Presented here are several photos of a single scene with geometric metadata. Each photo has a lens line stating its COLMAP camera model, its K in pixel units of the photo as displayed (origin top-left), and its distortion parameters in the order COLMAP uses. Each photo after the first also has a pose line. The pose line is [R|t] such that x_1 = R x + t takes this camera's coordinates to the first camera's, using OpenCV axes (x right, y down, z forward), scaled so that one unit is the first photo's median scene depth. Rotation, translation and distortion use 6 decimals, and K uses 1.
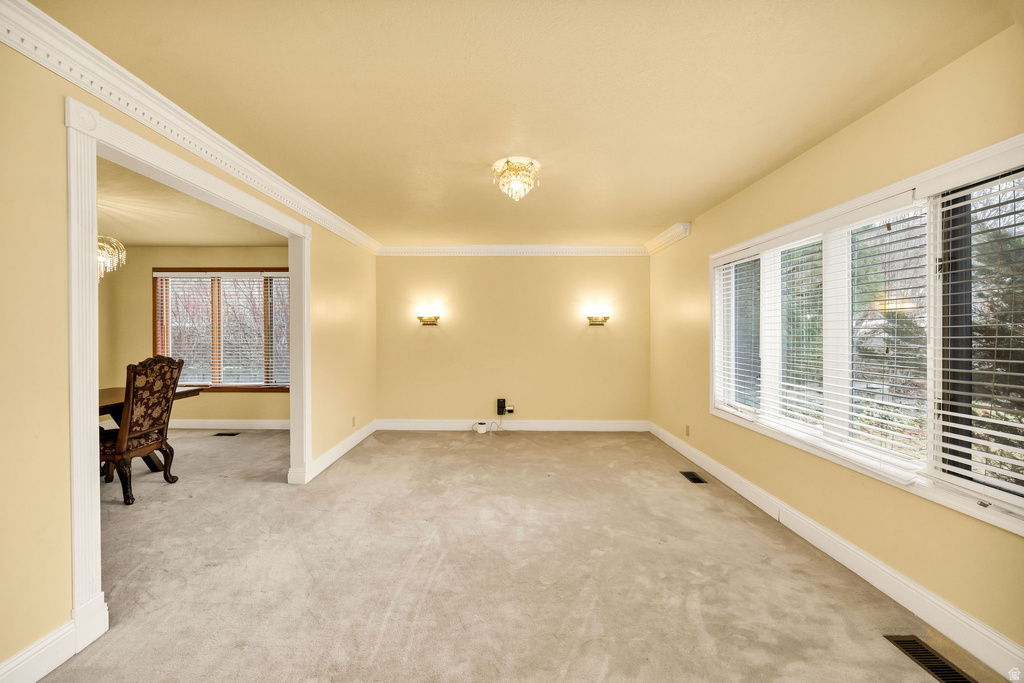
lens RADIAL K [[401.0, 0, 510.3], [0, 401.0, 334.5], [0, 0, 1]] dist [-0.003014, -0.000424]
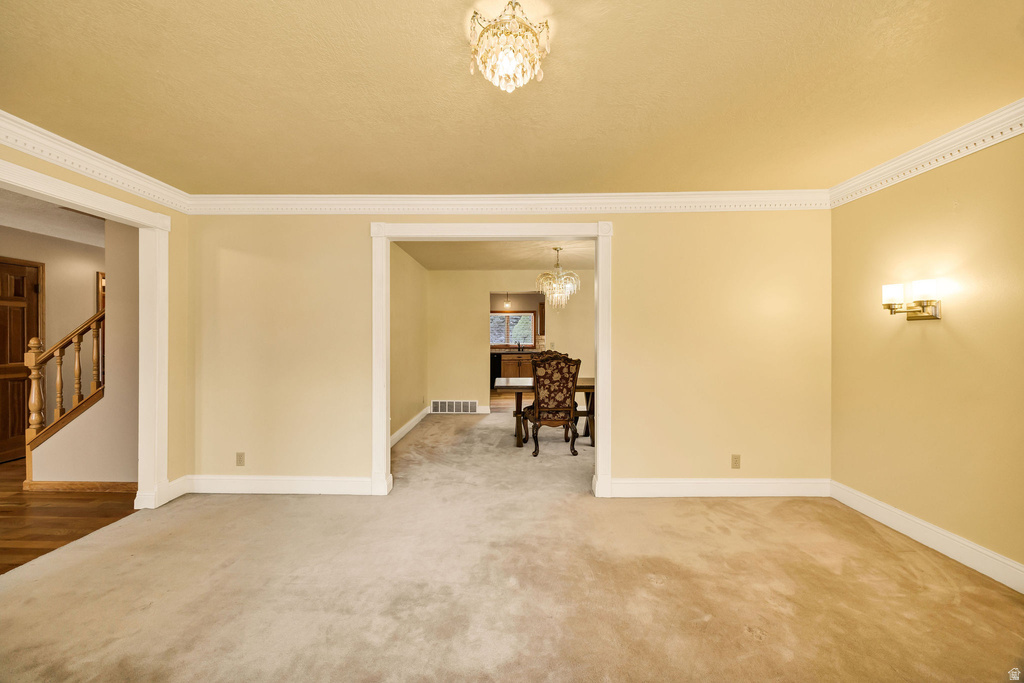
lens RADIAL K [[401.0, 0, 490.2], [0, 401.0, 340.5], [0, 0, 1]] dist [-0.003014, -0.000424]
pose [[-0.043948, 0.008100, -0.999001, 0.459190], [-0.002853, 0.999962, 0.008233, -0.003415], [0.999030, 0.003212, -0.043923, 0.833936]]
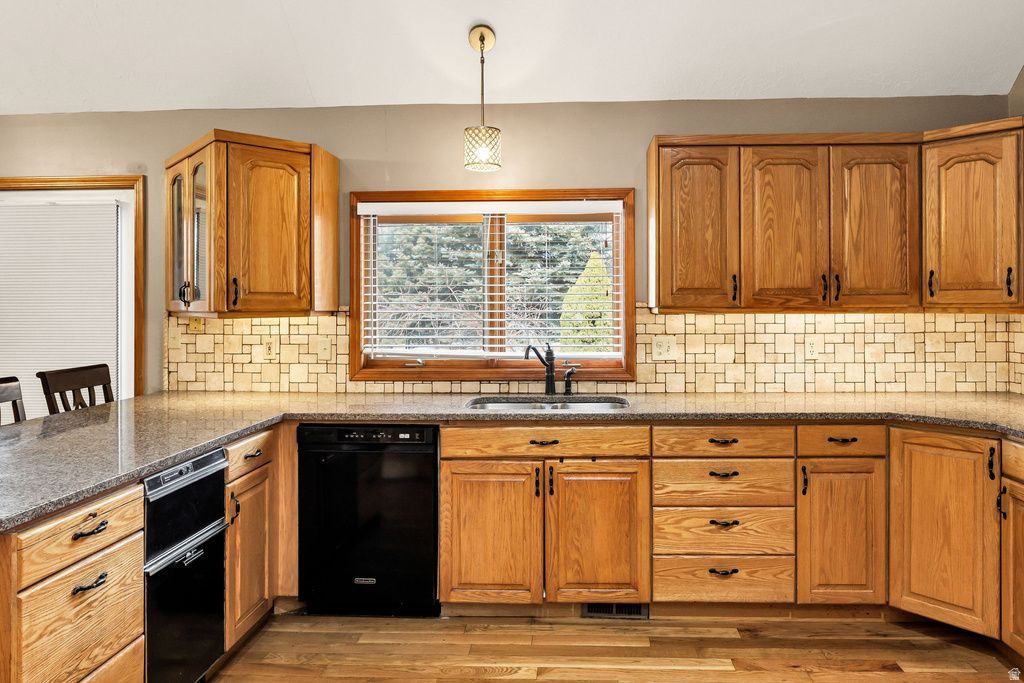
lens RADIAL K [[676.5, 0, 550.1], [0, 676.5, 304.8], [0, 0, 1]] dist [-0.009003, 0.003203]
pose [[-0.031918, 0.000226, -0.999490, -1.773756], [0.000185, 1.000000, 0.000220, -0.031595], [0.999490, -0.000177, -0.031918, 0.962088]]
